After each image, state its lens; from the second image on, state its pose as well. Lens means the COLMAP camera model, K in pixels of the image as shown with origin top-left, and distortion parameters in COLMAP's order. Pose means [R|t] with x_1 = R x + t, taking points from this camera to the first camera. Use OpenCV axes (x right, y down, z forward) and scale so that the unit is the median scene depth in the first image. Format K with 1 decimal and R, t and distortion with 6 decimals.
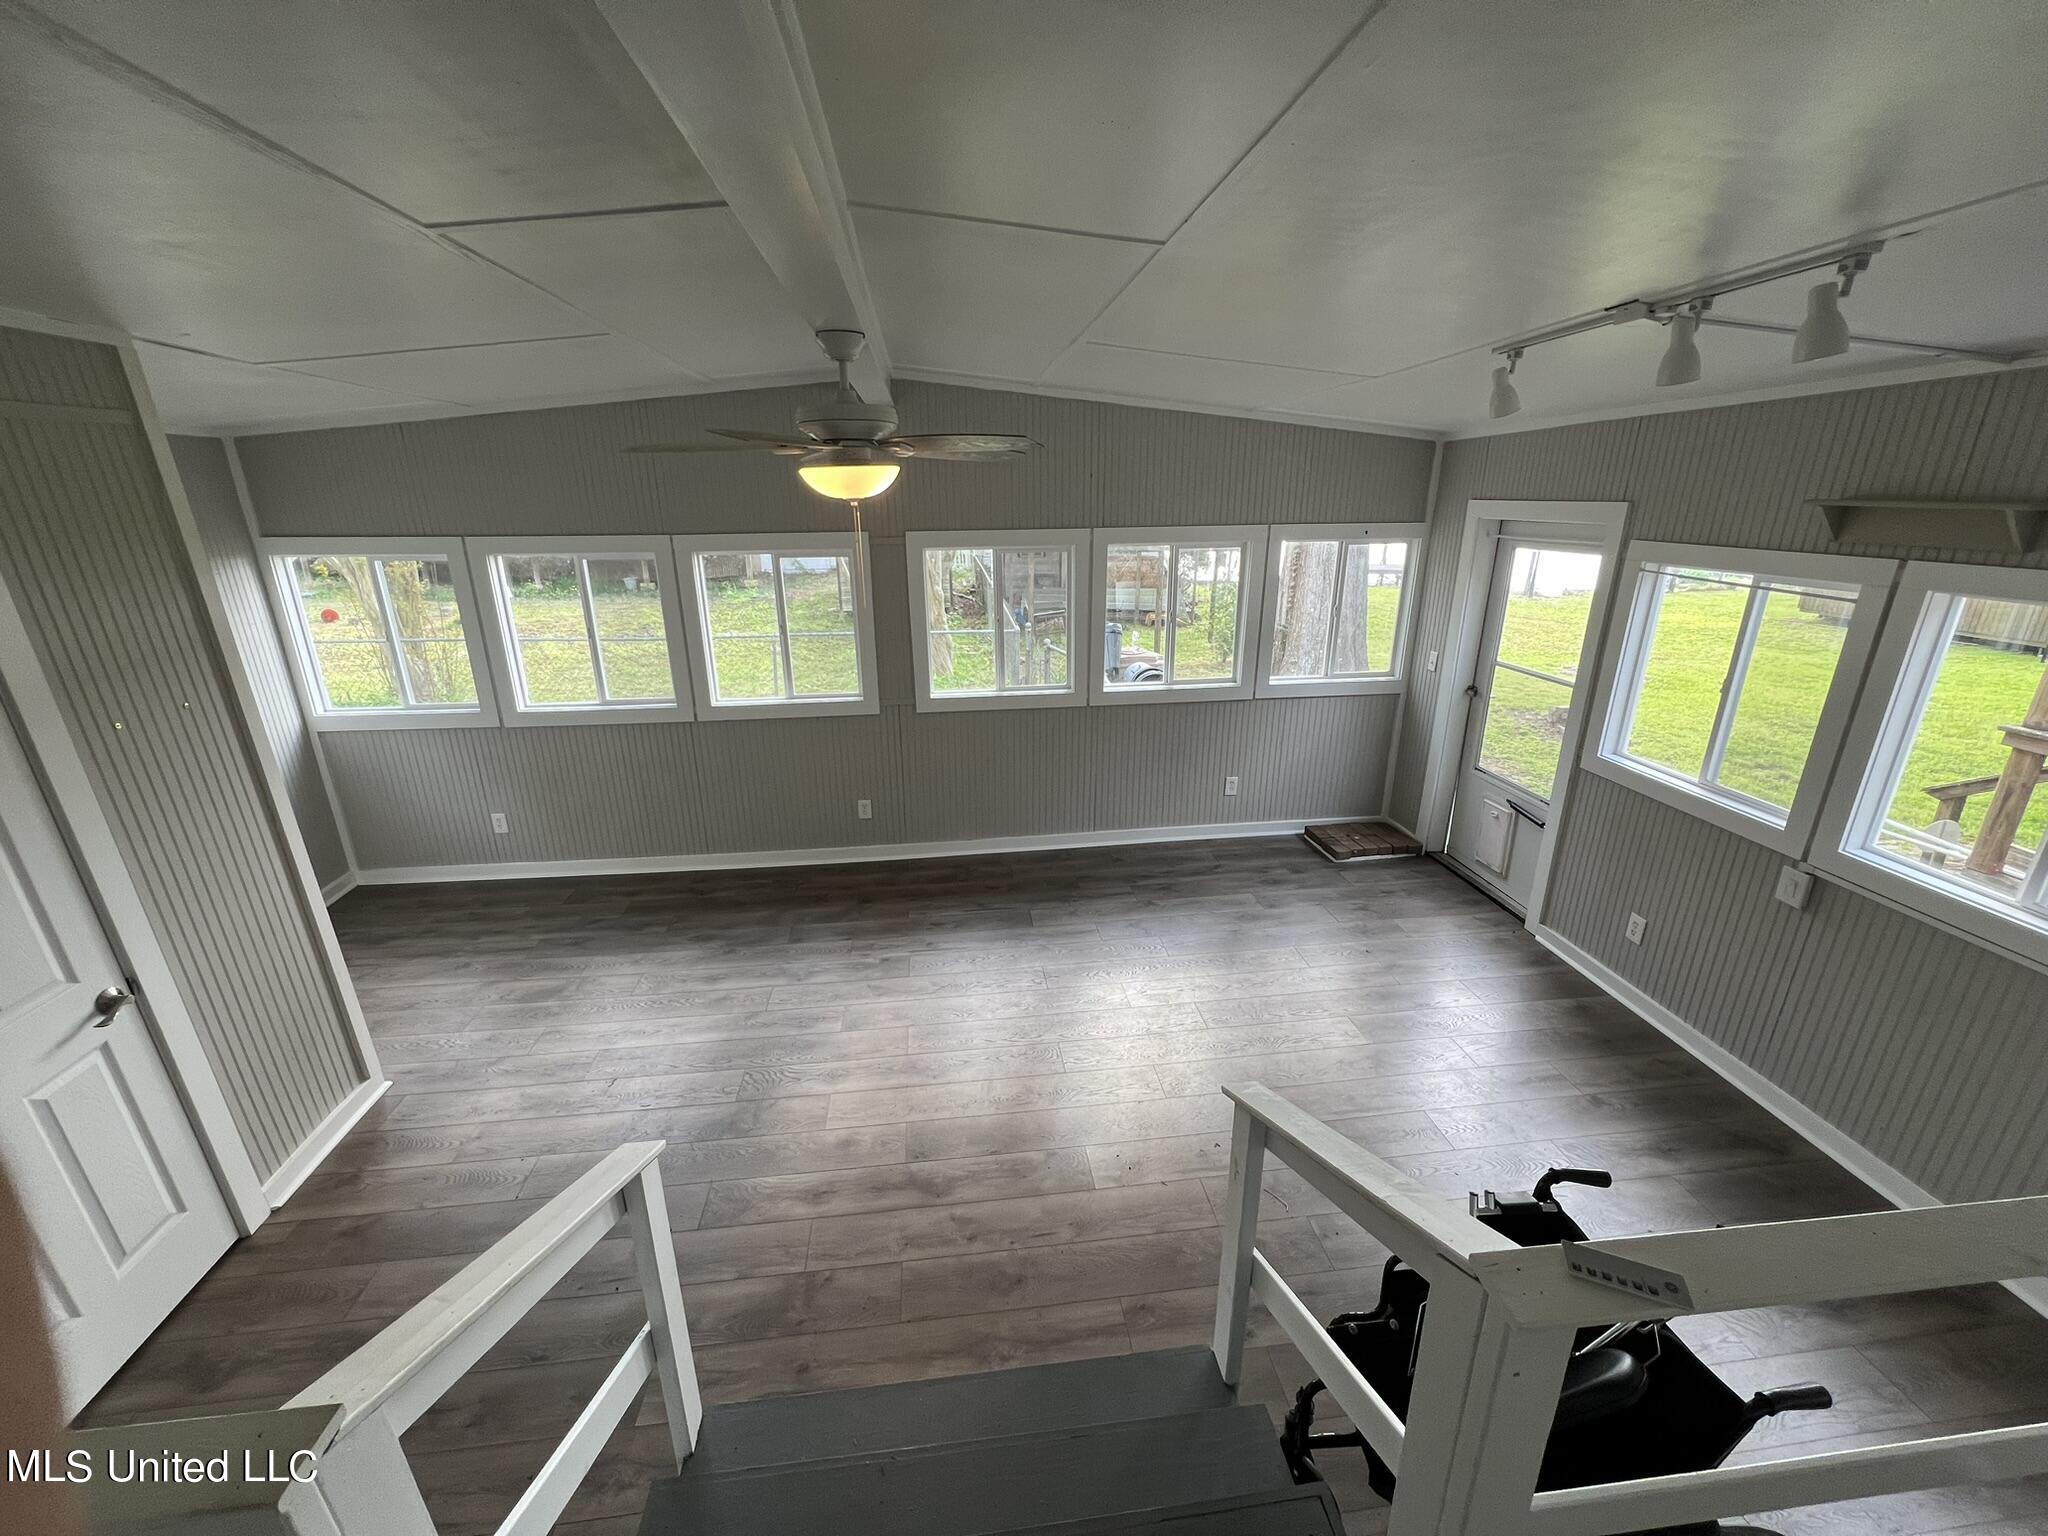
lens RADIAL K [[816.6, 0, 1029.5], [0, 816.6, 773.6], [0, 0, 1]] dist [-0.000585, 0.000780]
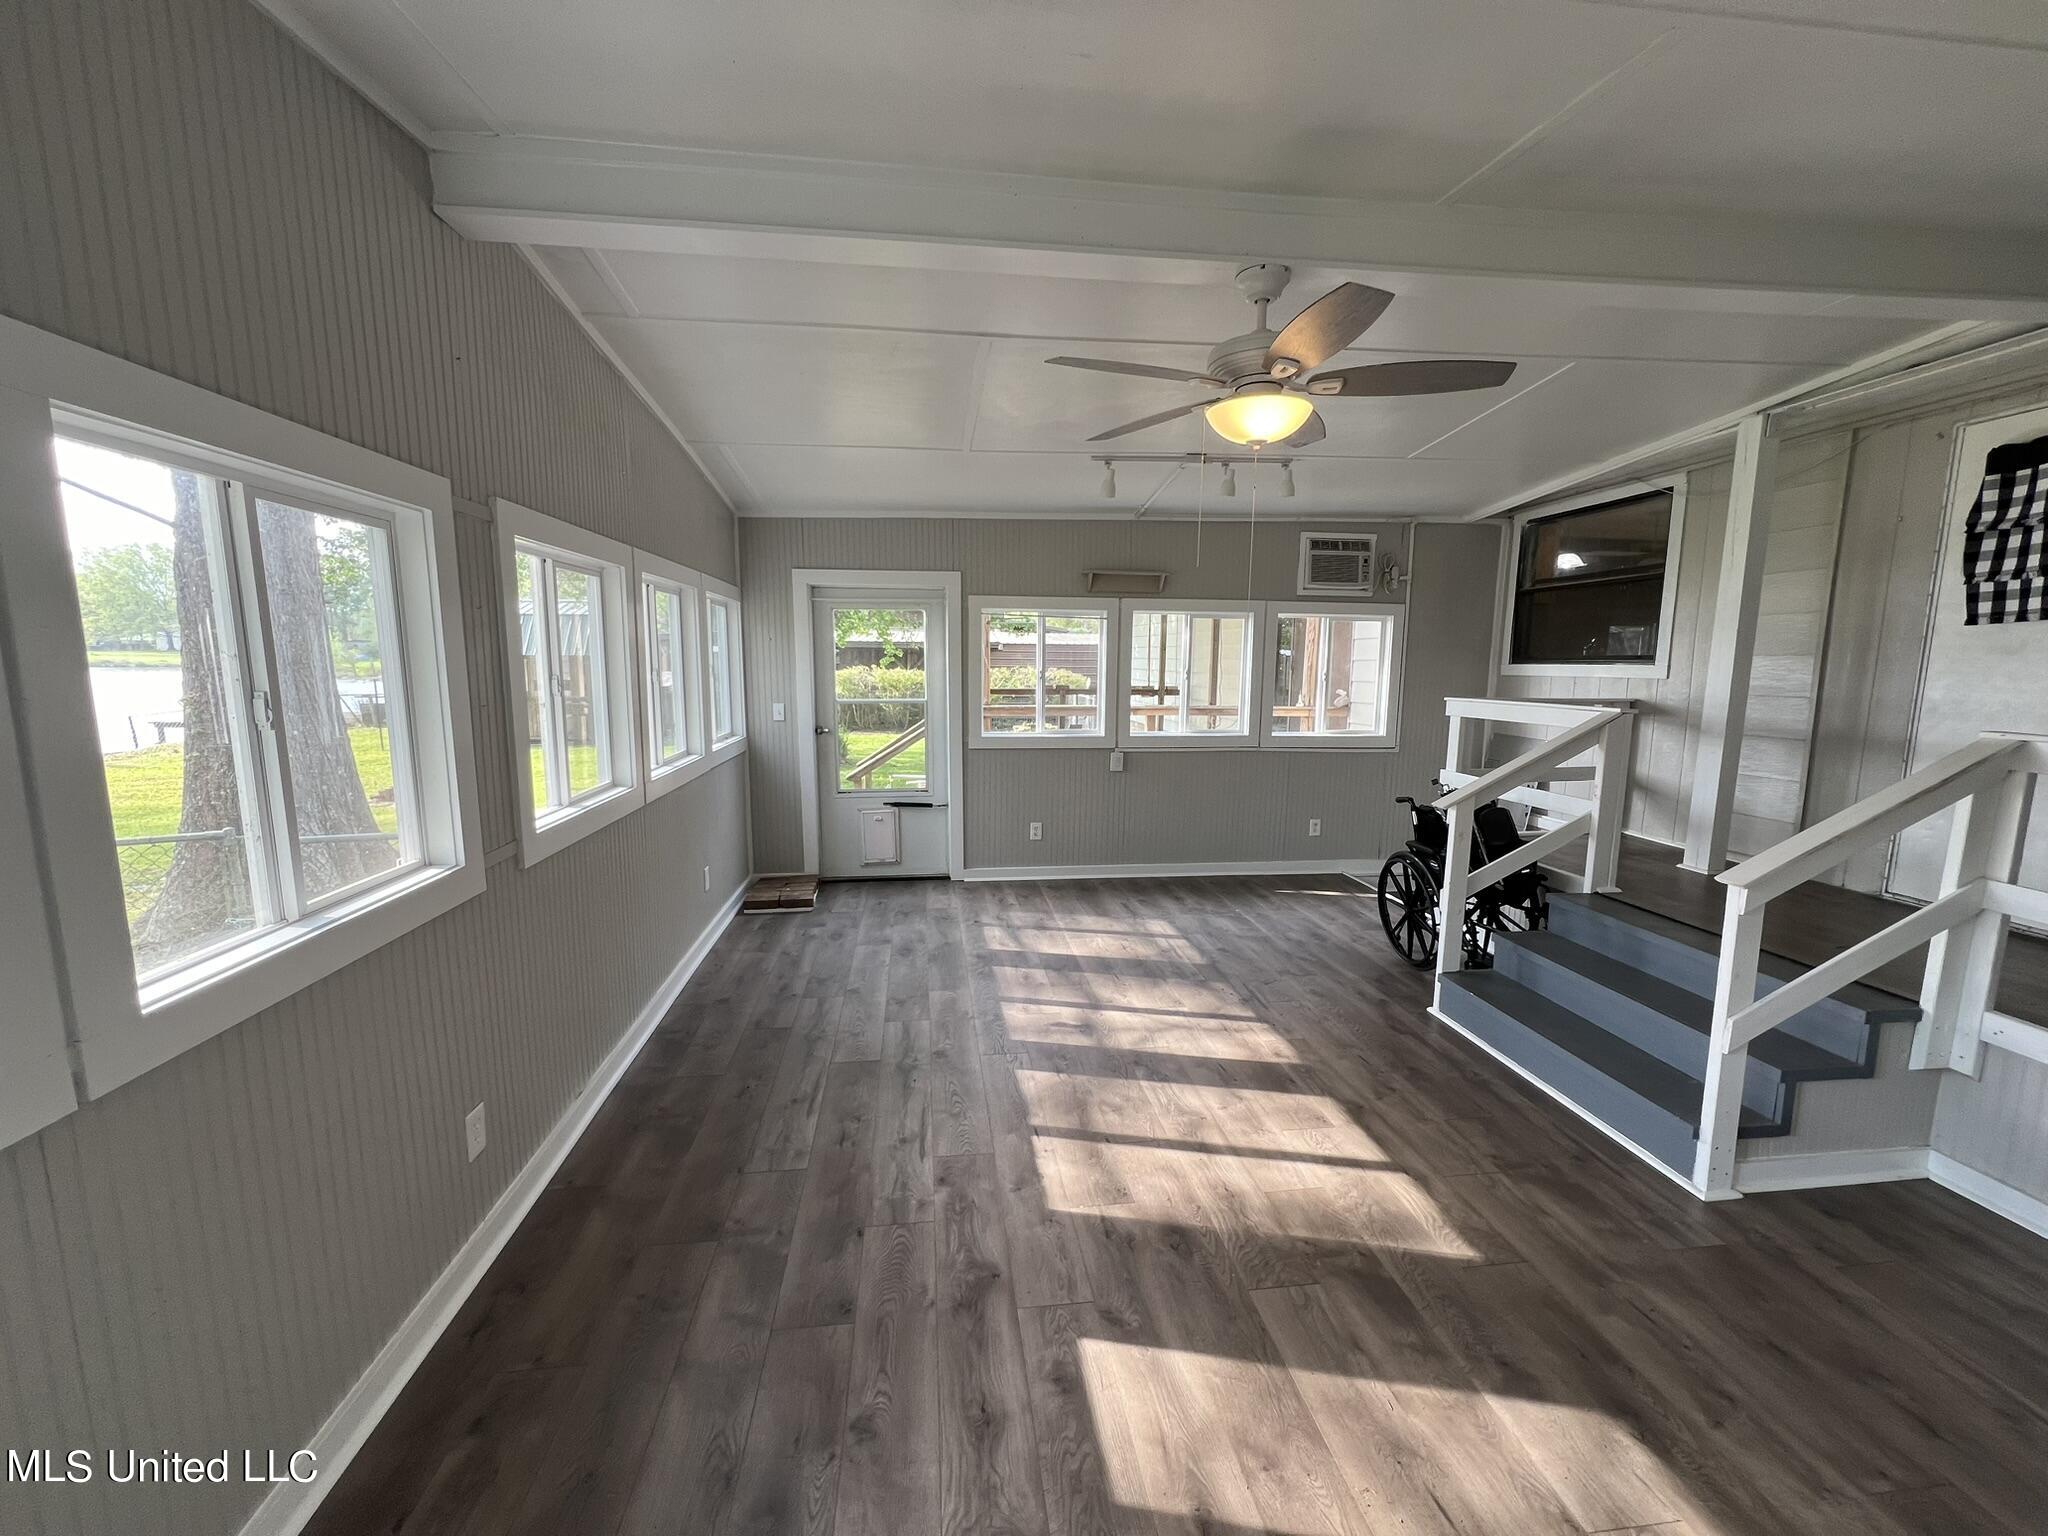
lens RADIAL K [[816.6, 0, 1029.0], [0, 816.6, 772.9], [0, 0, 1]] dist [-0.000585, 0.000780]
pose [[-0.008862, -0.131852, 0.991230, -0.648188], [0.323399, 0.937618, 0.127612, -0.098645], [-0.946221, 0.321694, 0.034332, 0.721041]]
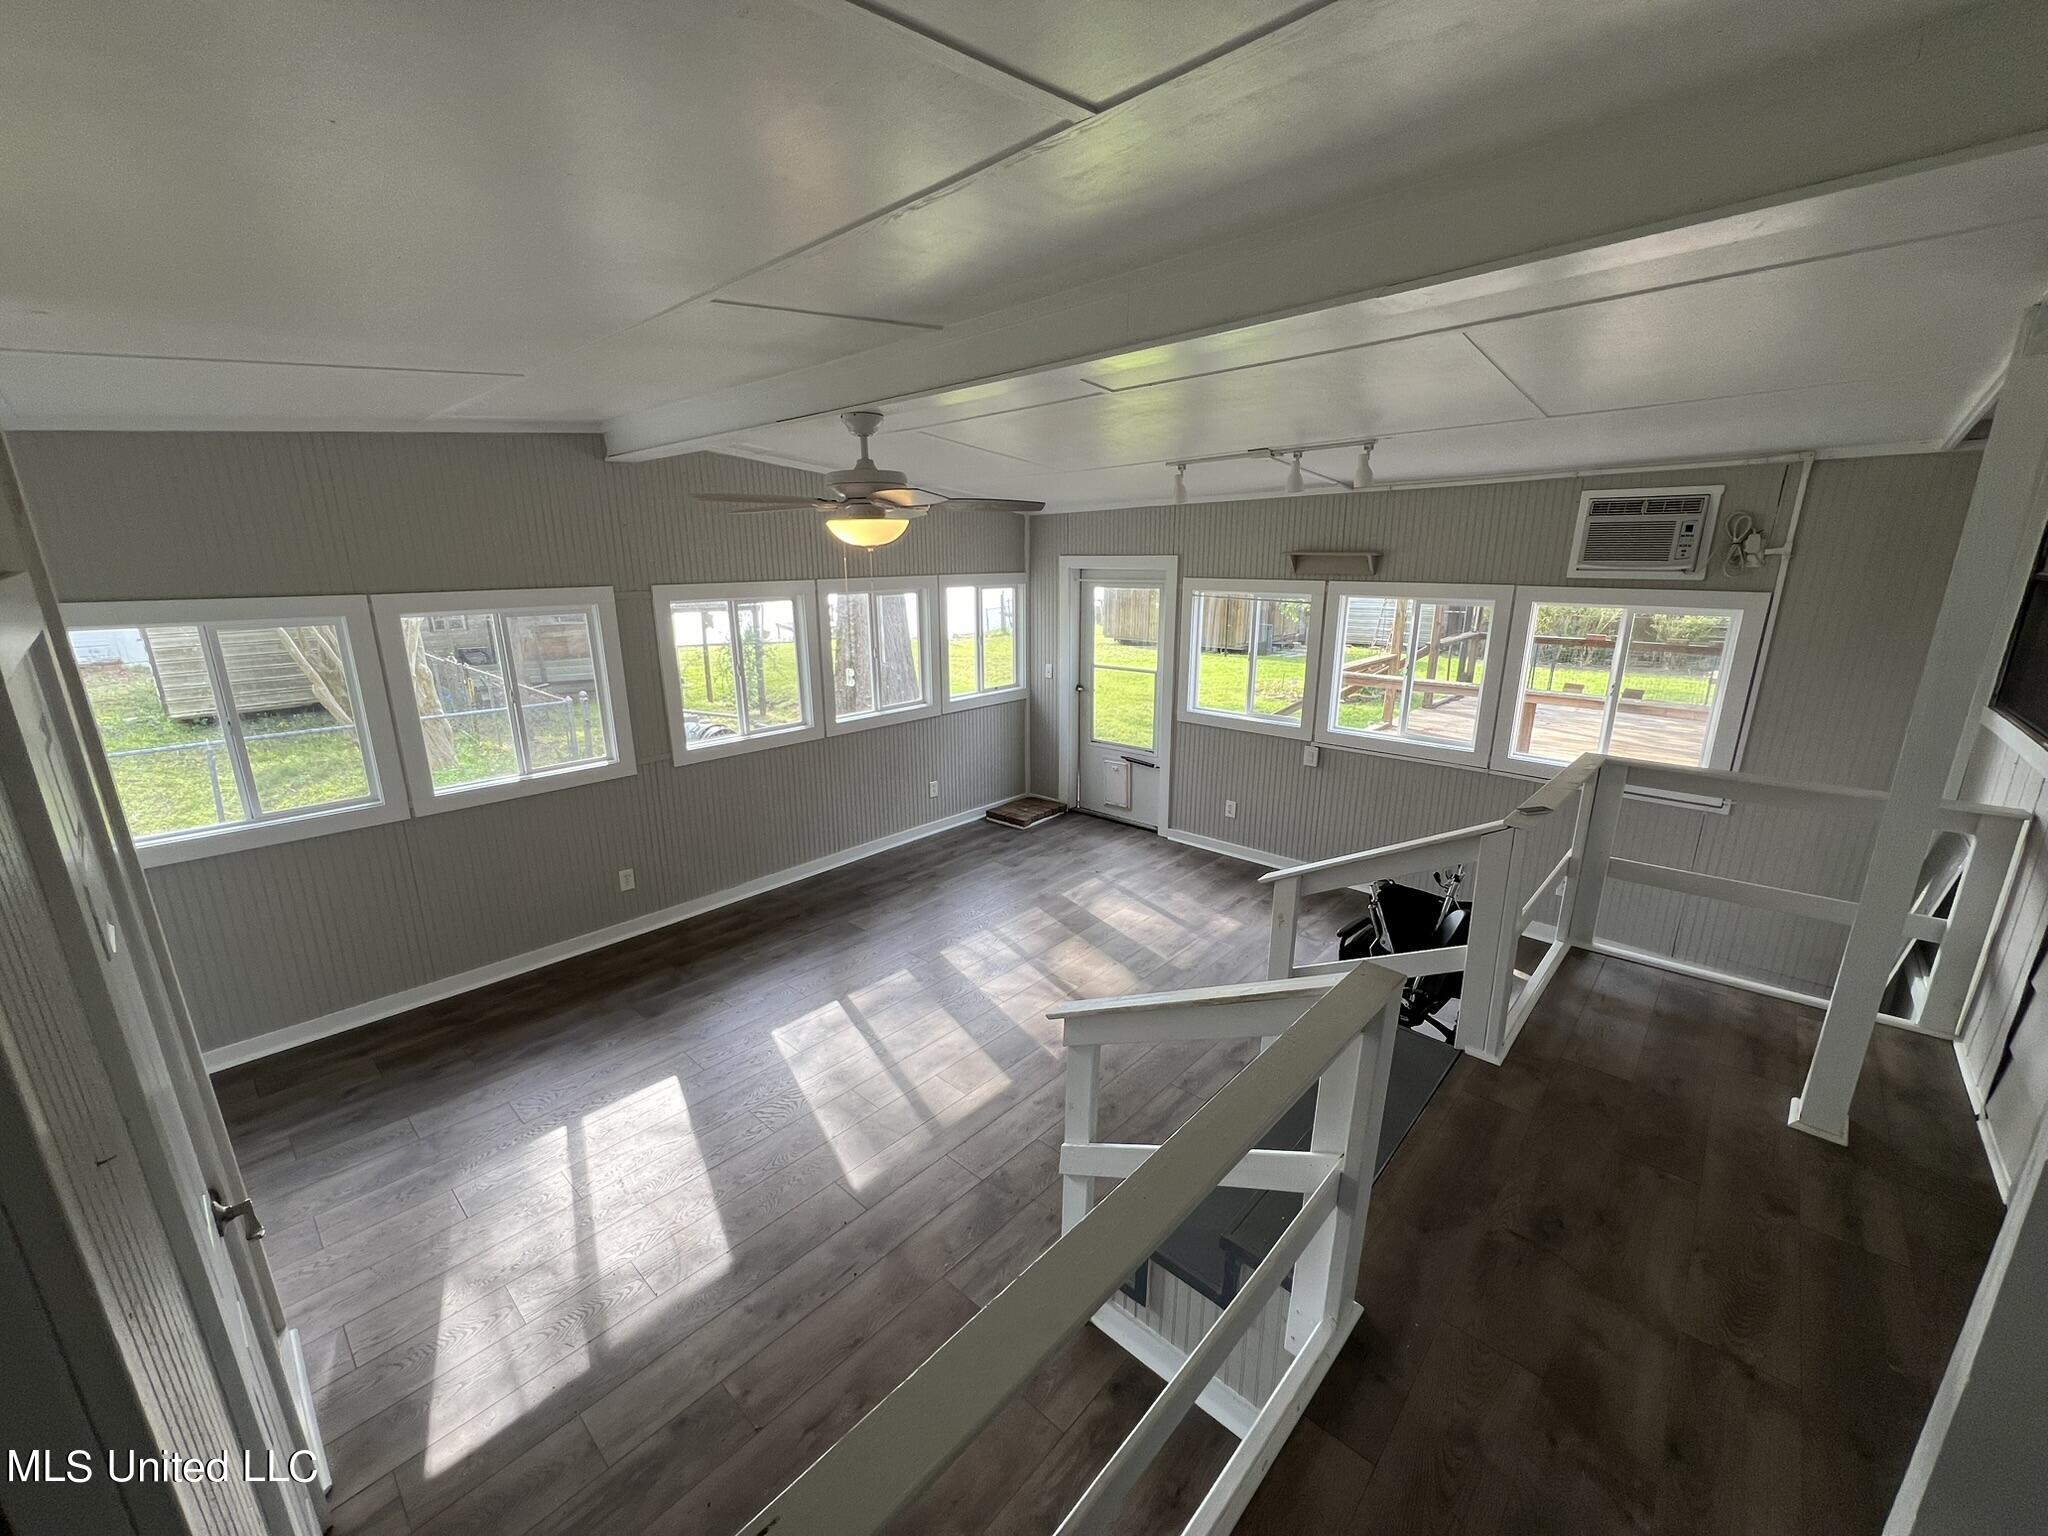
lens RADIAL K [[816.6, 0, 1027.3], [0, 816.6, 774.8], [0, 0, 1]] dist [-0.000585, 0.000780]
pose [[0.755651, -0.167529, 0.633187, -0.465781], [0.213654, 0.976903, 0.003493, 0.022727], [-0.619148, 0.132643, 0.773991, -0.021416]]
